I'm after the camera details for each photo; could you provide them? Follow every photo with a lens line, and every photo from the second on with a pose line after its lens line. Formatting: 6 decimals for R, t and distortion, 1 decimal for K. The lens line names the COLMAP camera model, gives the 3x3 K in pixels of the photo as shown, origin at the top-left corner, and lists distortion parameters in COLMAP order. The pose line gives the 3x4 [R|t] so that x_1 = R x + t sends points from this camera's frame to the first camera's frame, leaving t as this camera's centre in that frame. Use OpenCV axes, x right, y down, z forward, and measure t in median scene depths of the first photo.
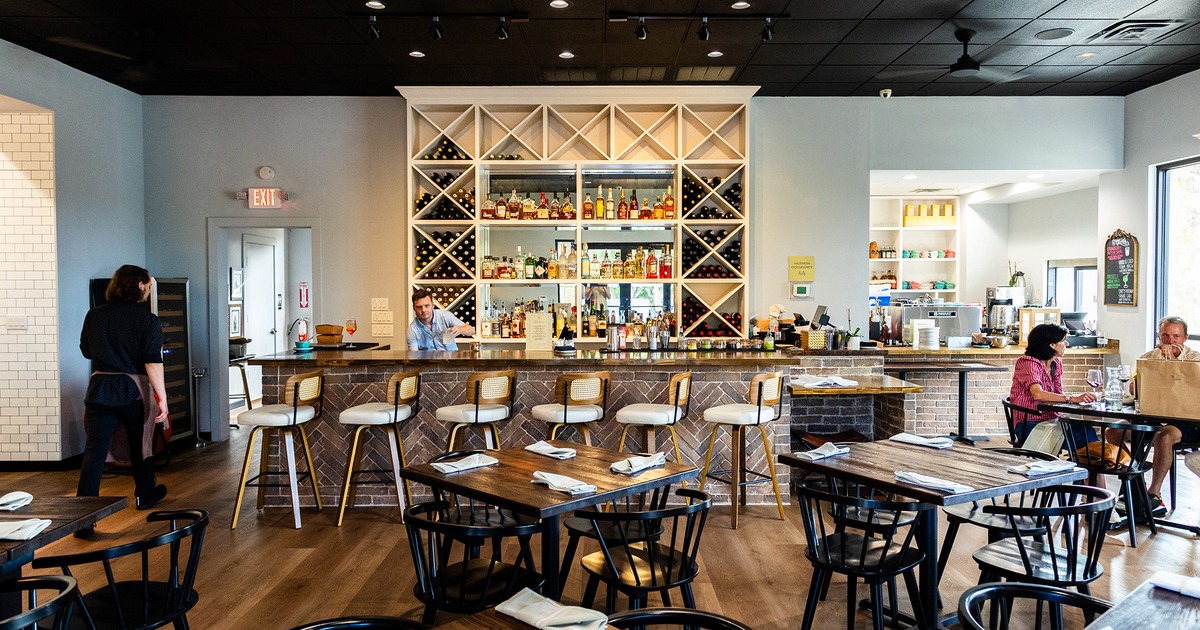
lens RADIAL K [[847.2, 0, 618.8], [0, 847.2, 307.7], [0, 0, 1]] dist [-0.000984, -0.000110]
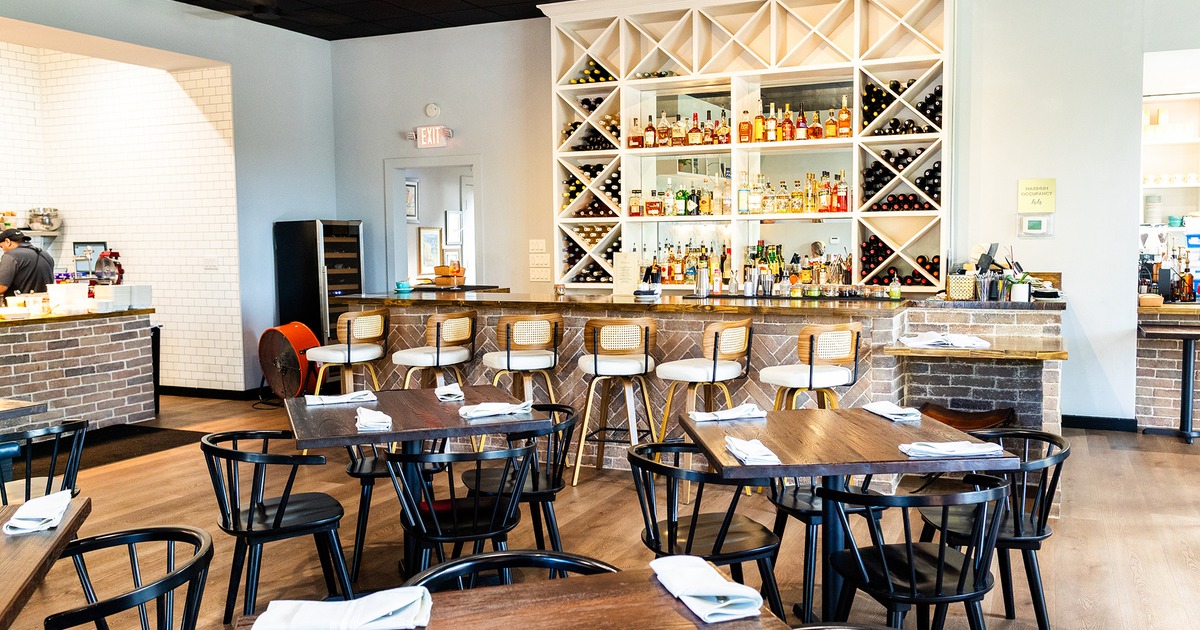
lens RADIAL K [[1002.5, 0, 600.0], [0, 1002.5, 315.0], [0, 0, 1]] dist [0.000468, 0.000212]
pose [[0.902714, 0.025415, -0.429489, 0.261780], [-0.002083, 0.998500, 0.054710, 0.011473], [0.430235, -0.048493, 0.901413, 0.041490]]
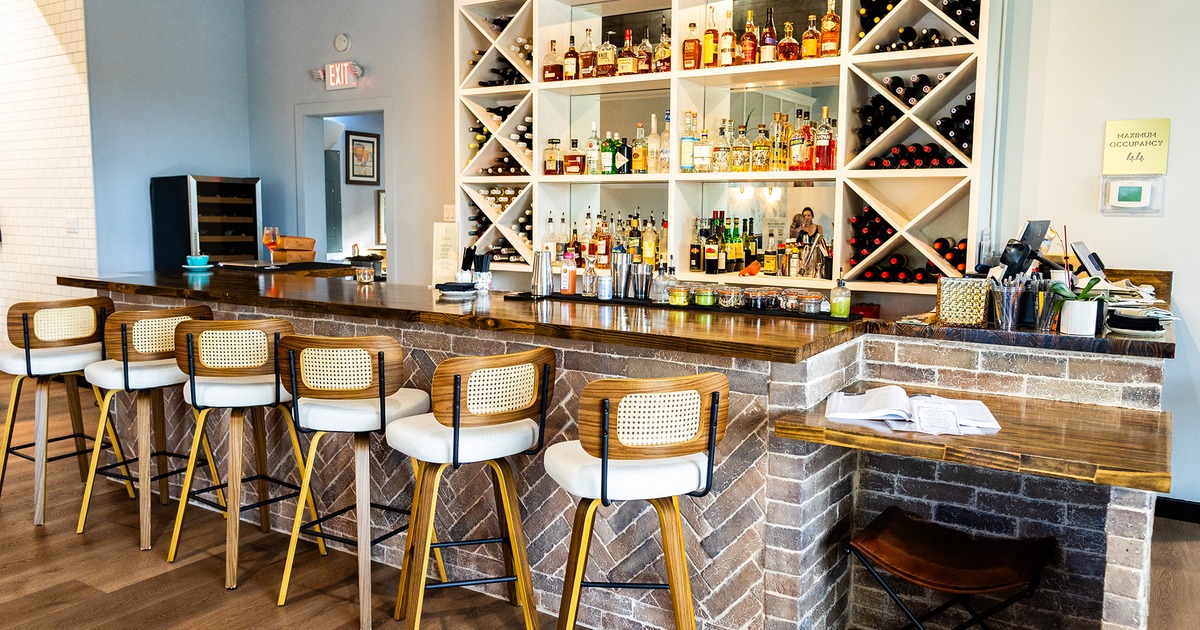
lens RADIAL K [[902.2, 0, 584.2], [0, 902.2, 307.8], [0, 0, 1]] dist [0.002521, 0.001465]
pose [[0.827748, 0.070188, -0.556693, 0.258584], [-0.025324, 0.995808, 0.087897, 0.006097], [0.560528, -0.058659, 0.826055, 0.437097]]
